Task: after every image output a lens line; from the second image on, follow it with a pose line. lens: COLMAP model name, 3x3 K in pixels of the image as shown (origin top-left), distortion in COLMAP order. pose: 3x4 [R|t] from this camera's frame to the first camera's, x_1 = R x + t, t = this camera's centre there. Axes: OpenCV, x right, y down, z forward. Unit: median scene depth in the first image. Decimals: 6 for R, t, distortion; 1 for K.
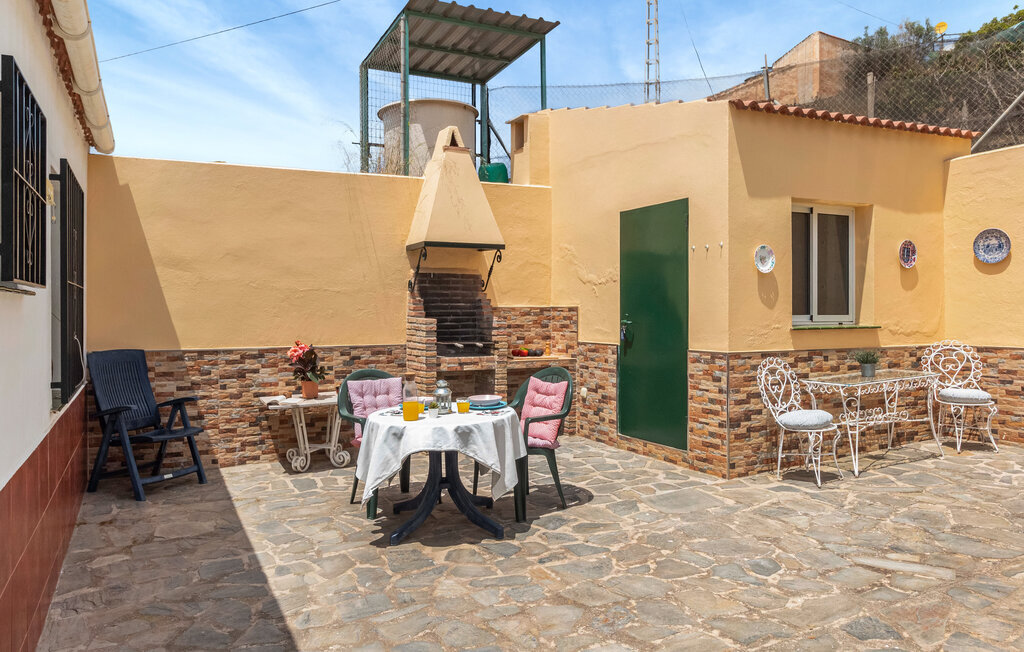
lens RADIAL K [[710.0, 0, 506.5], [0, 710.0, 319.0], [0, 0, 1]] dist [-0.008974, -0.000400]
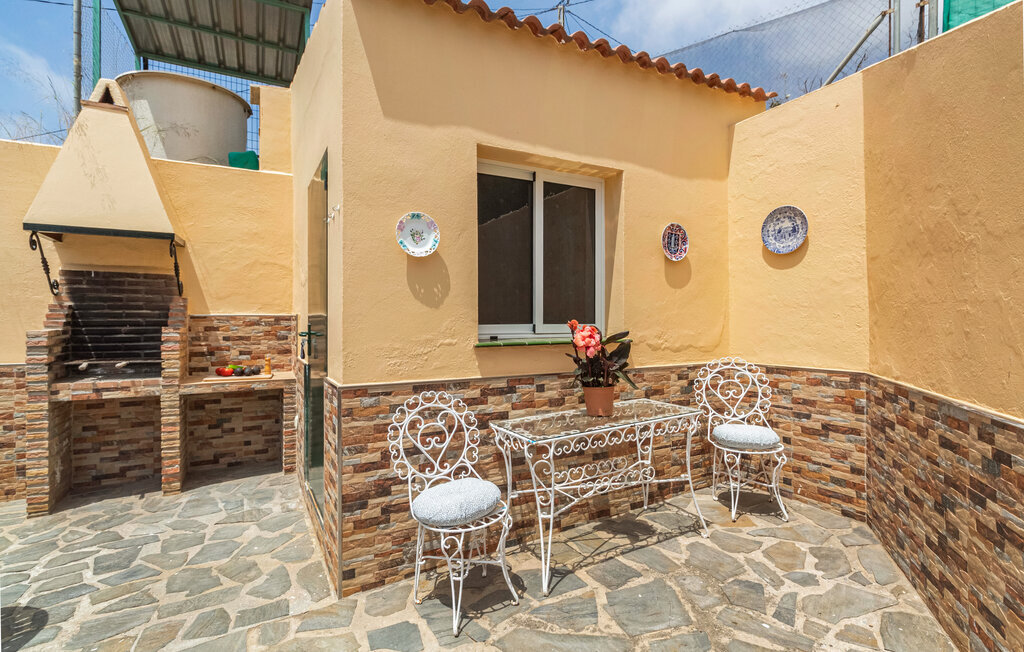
lens RADIAL K [[491.4, 0, 519.2], [0, 491.4, 331.7], [0, 0, 1]] dist [0.003096, 0.000250]
pose [[0.998673, -0.001996, 0.051468, 0.384794], [0.001616, 0.999971, 0.007422, -0.001746], [-0.051481, -0.007329, 0.998647, 0.502322]]
